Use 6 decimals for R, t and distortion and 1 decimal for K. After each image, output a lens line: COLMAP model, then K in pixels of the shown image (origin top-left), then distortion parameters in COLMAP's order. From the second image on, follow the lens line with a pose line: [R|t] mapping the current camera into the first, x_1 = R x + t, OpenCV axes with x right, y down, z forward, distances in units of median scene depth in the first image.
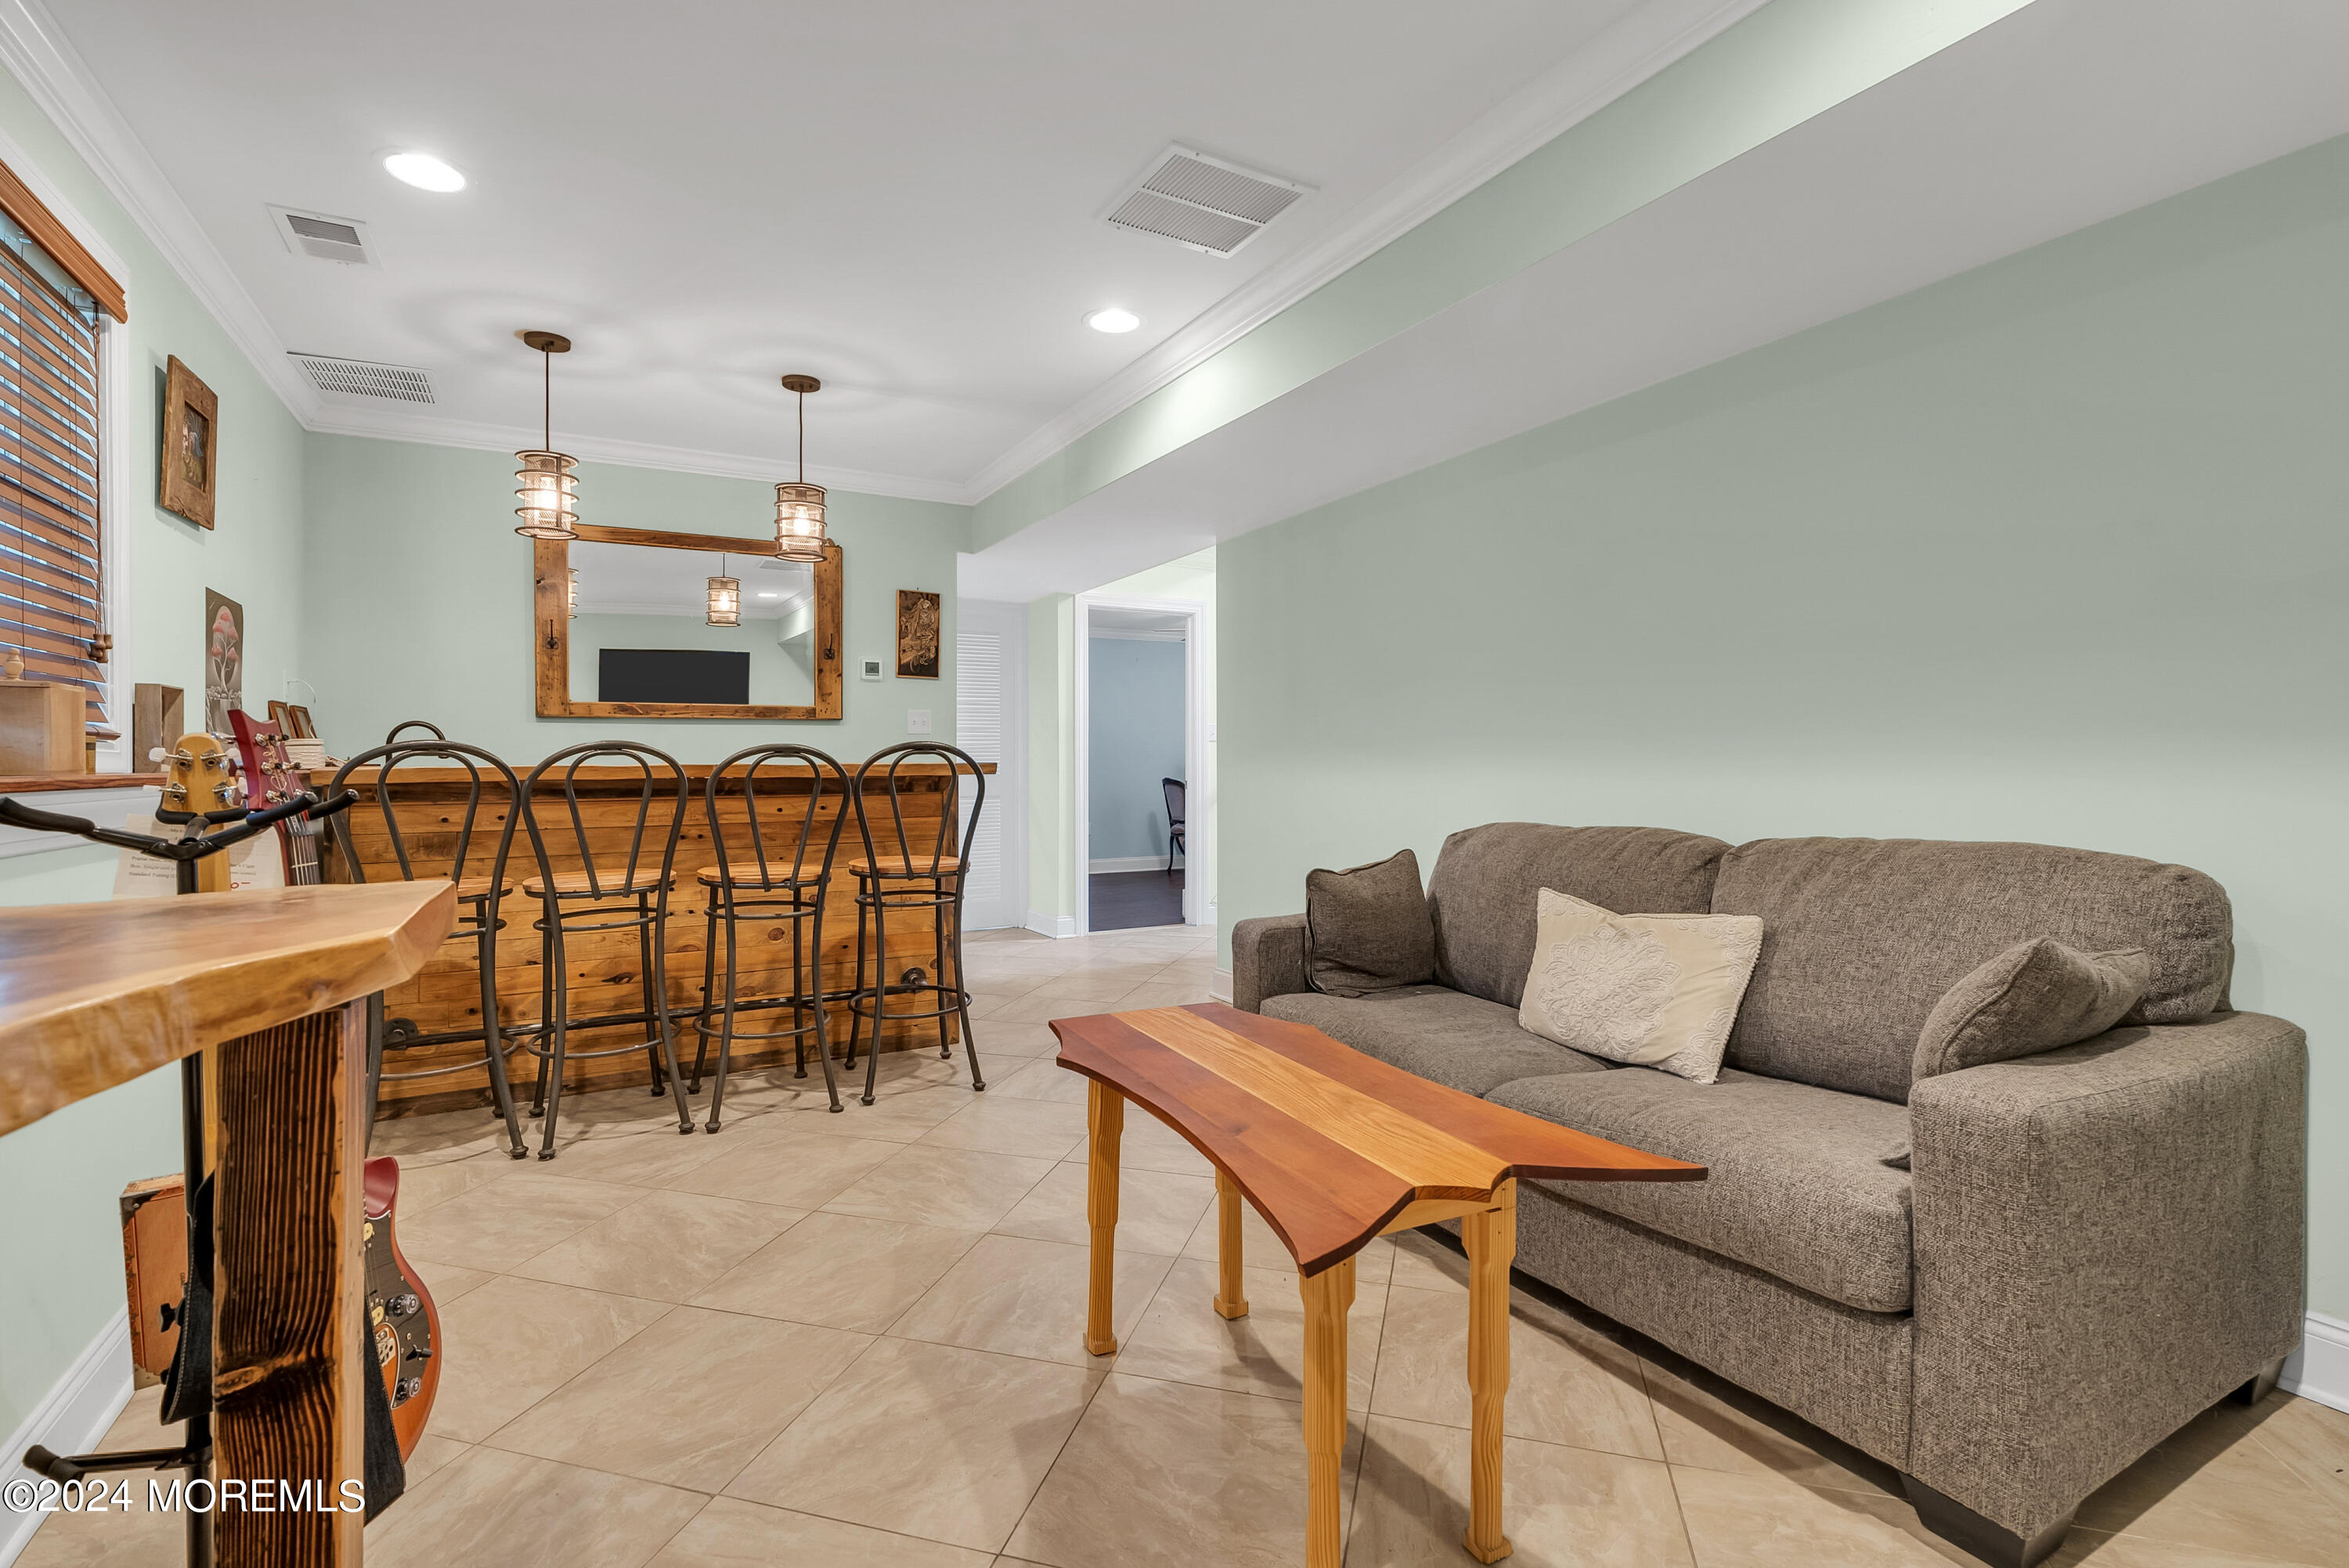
lens RADIAL K [[1071.4, 0, 1164.4], [0, 1071.4, 772.5], [0, 0, 1]] dist [-0.003137, 0.000042]
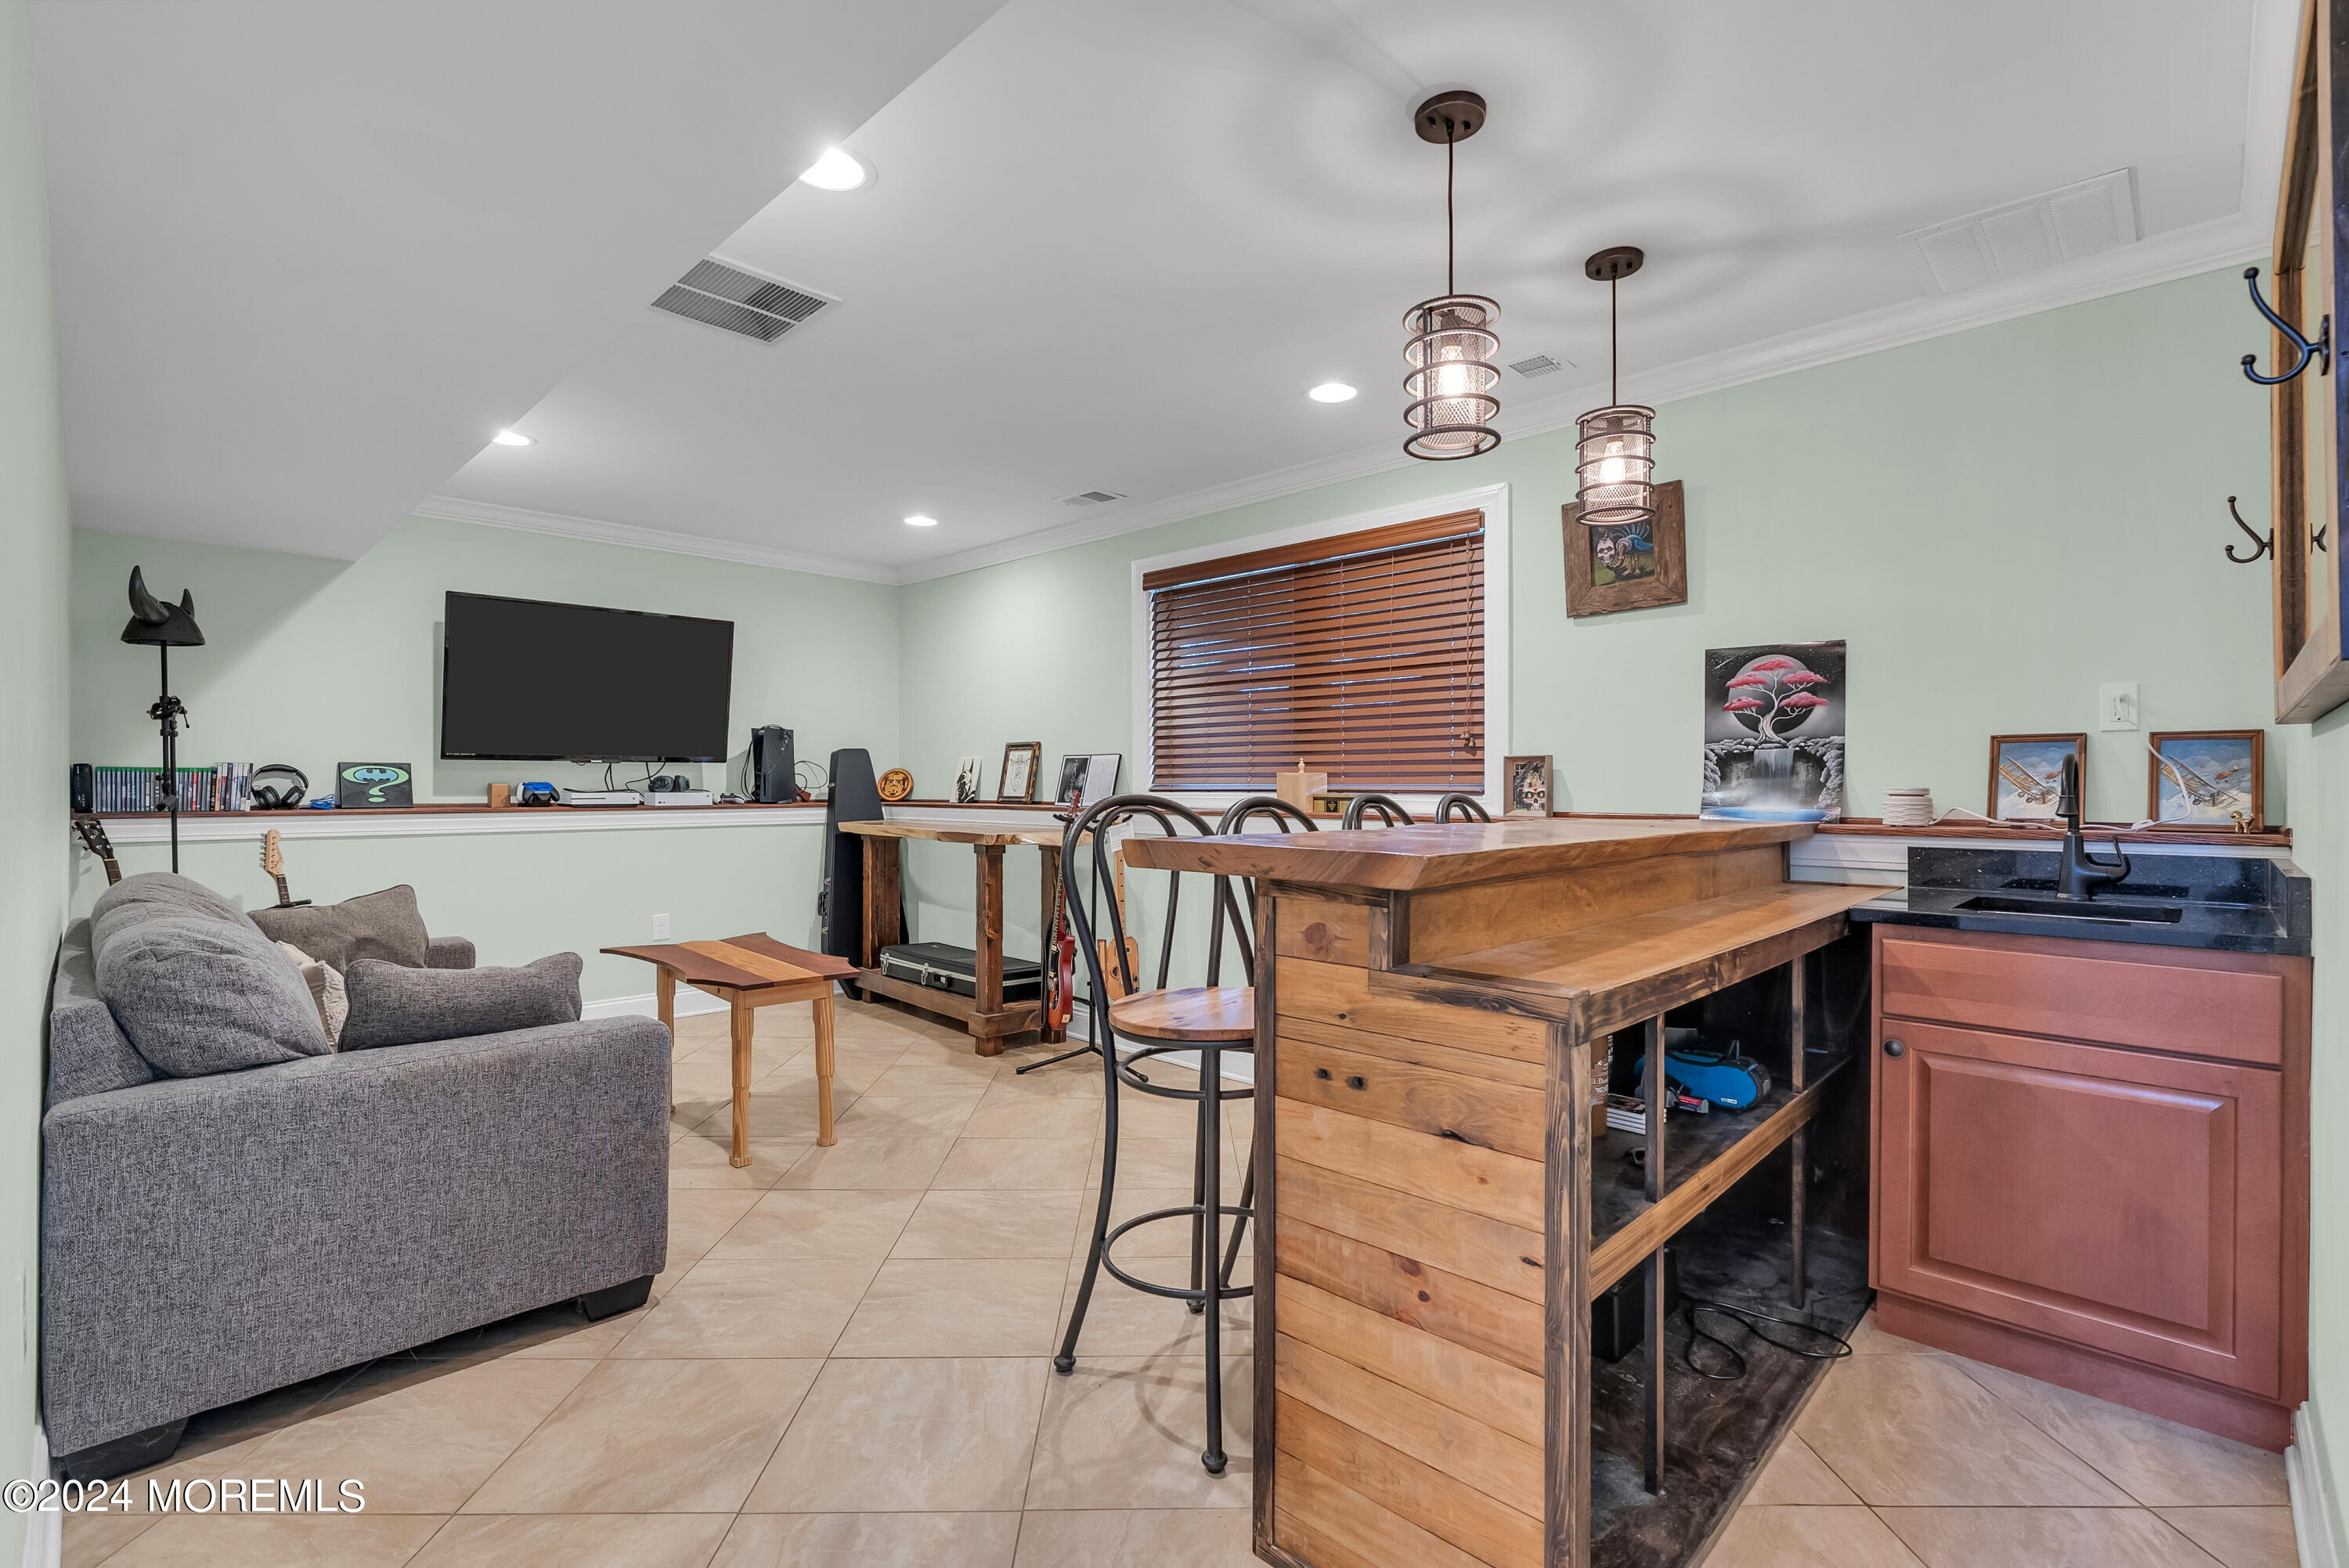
lens RADIAL K [[1055.5, 0, 1168.7], [0, 1055.5, 783.8], [0, 0, 1]] dist [-0.007506, 0.001475]
pose [[-0.958341, 0.004345, -0.285593, -0.056745], [0.001034, 0.999931, 0.011742, -0.041324], [0.285624, 0.010958, -0.958279, 1.508771]]
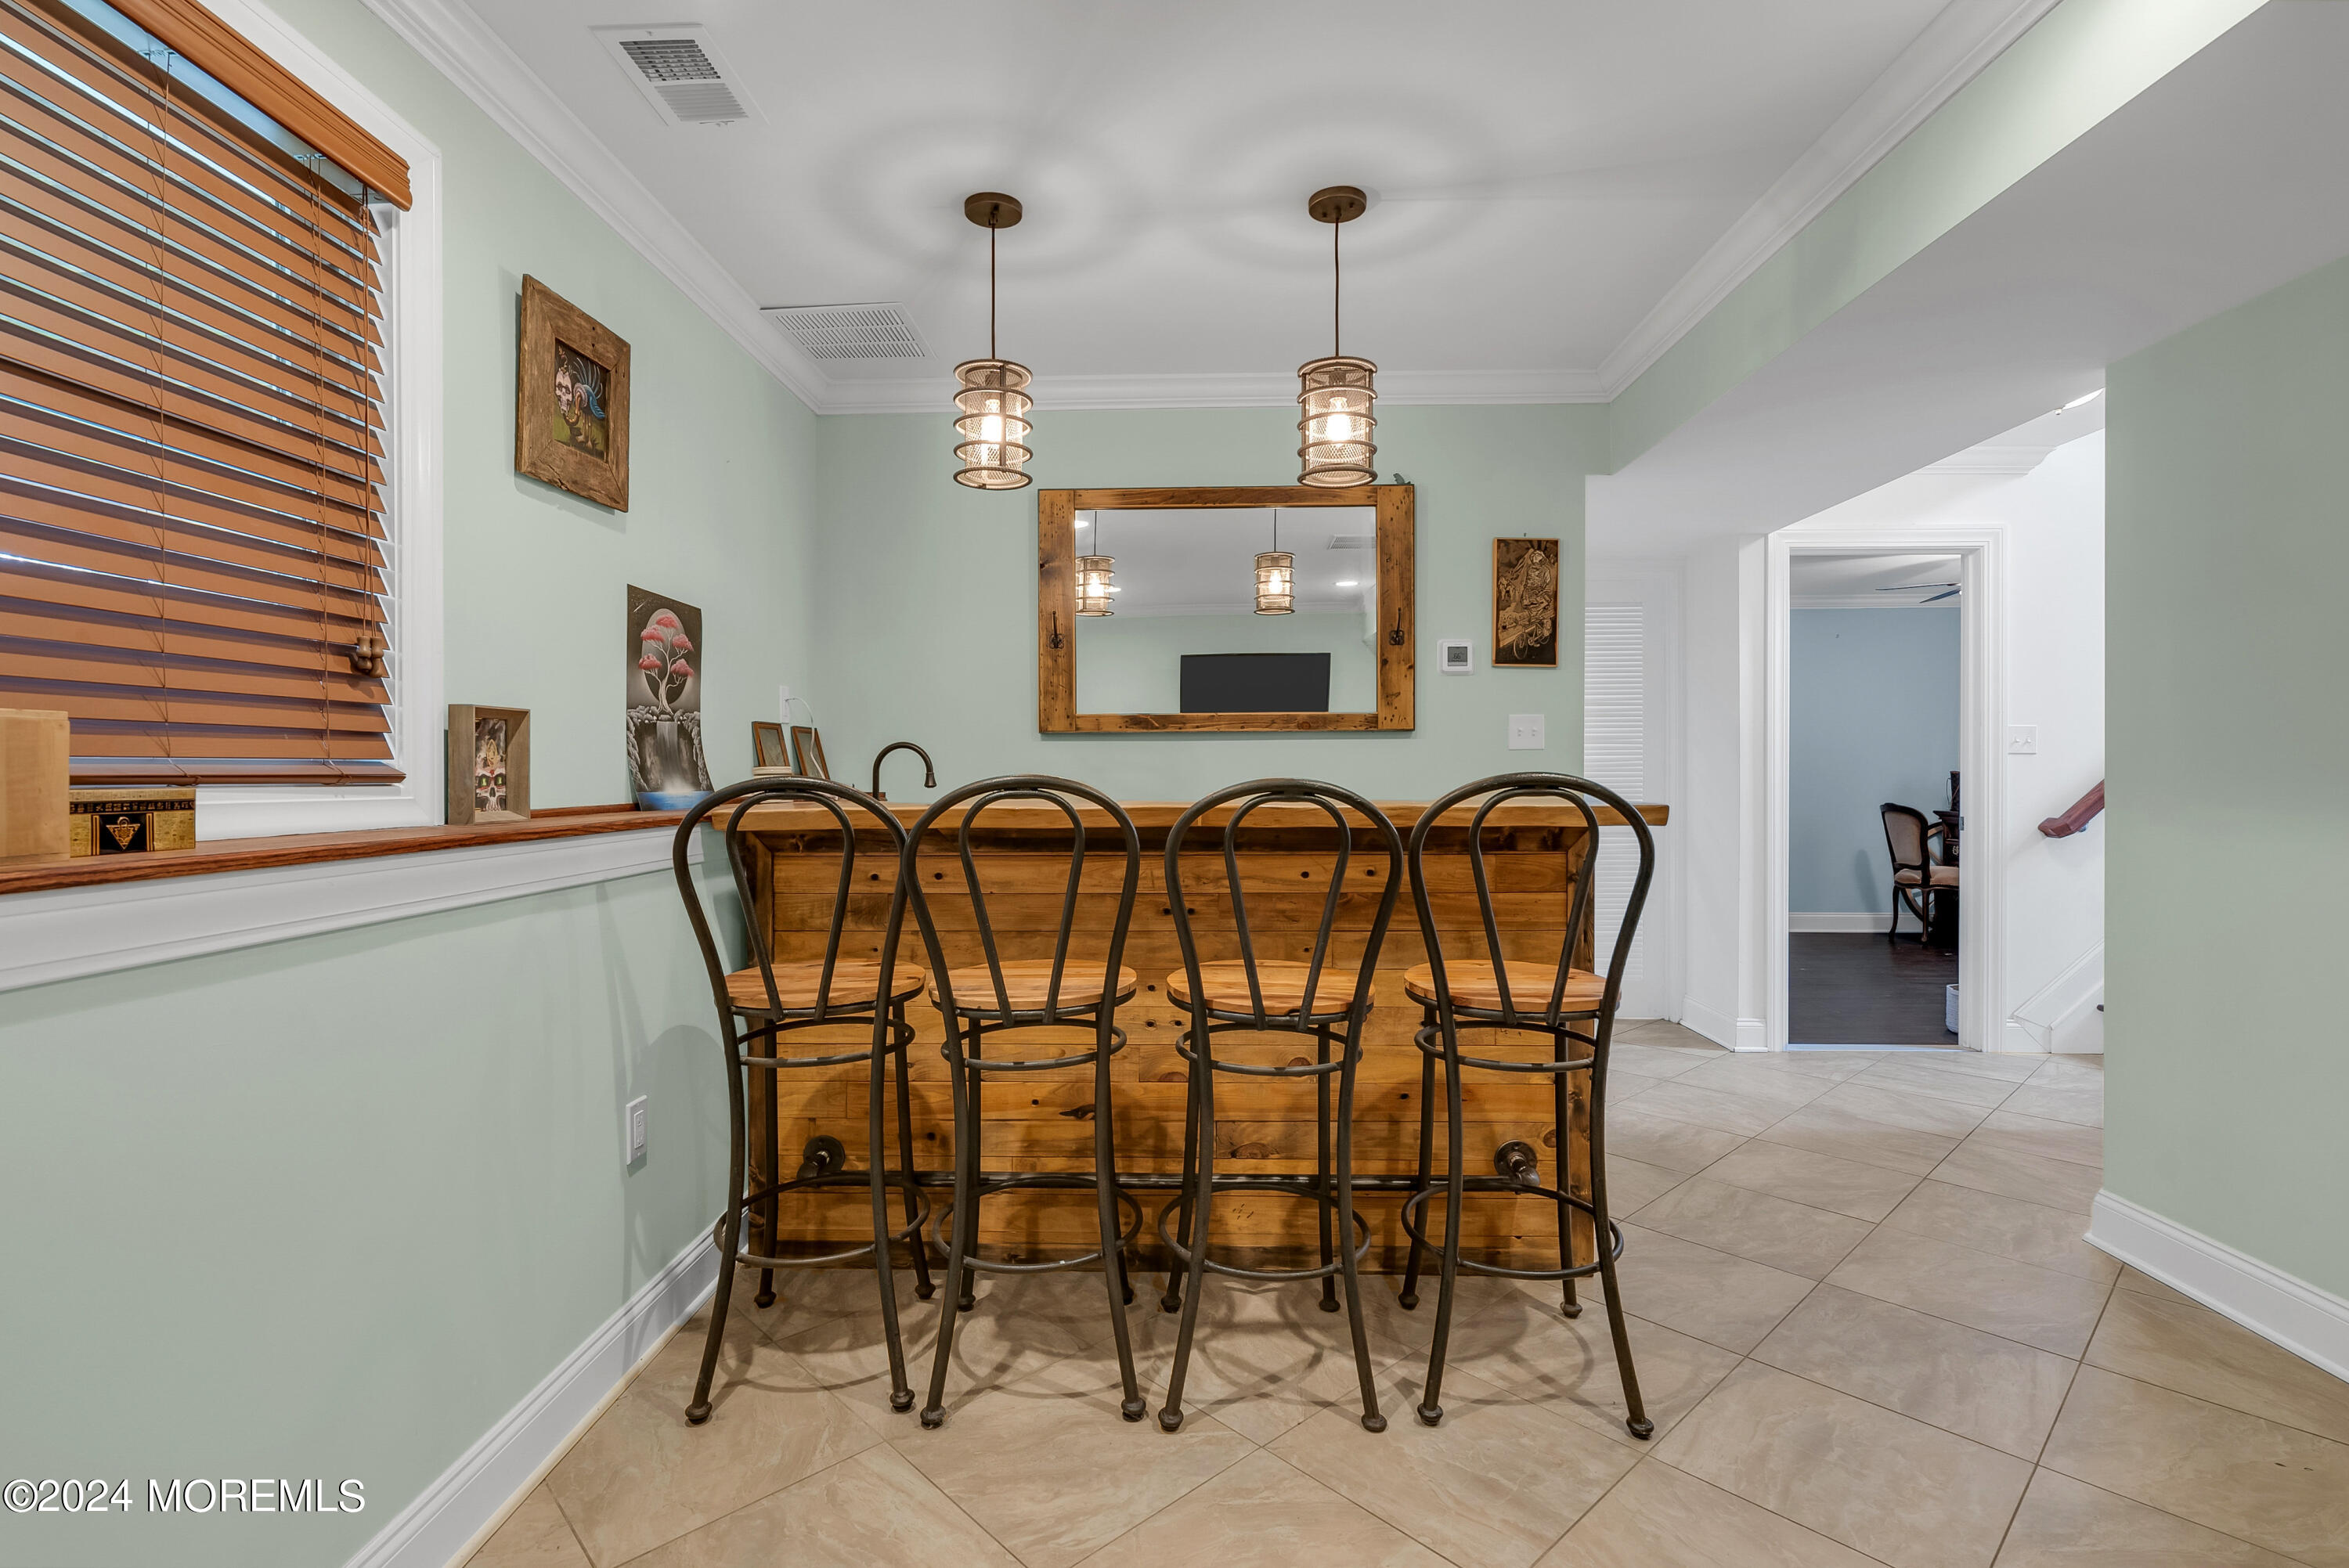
lens RADIAL K [[1096.2, 0, 1178.8], [0, 1096.2, 773.6], [0, 0, 1]] dist [-0.011137, -0.000106]
pose [[0.861831, 0.002470, -0.507189, -0.092673], [-0.004971, 0.999981, -0.003576, -0.023293], [0.507171, 0.005603, 0.861827, 0.402301]]
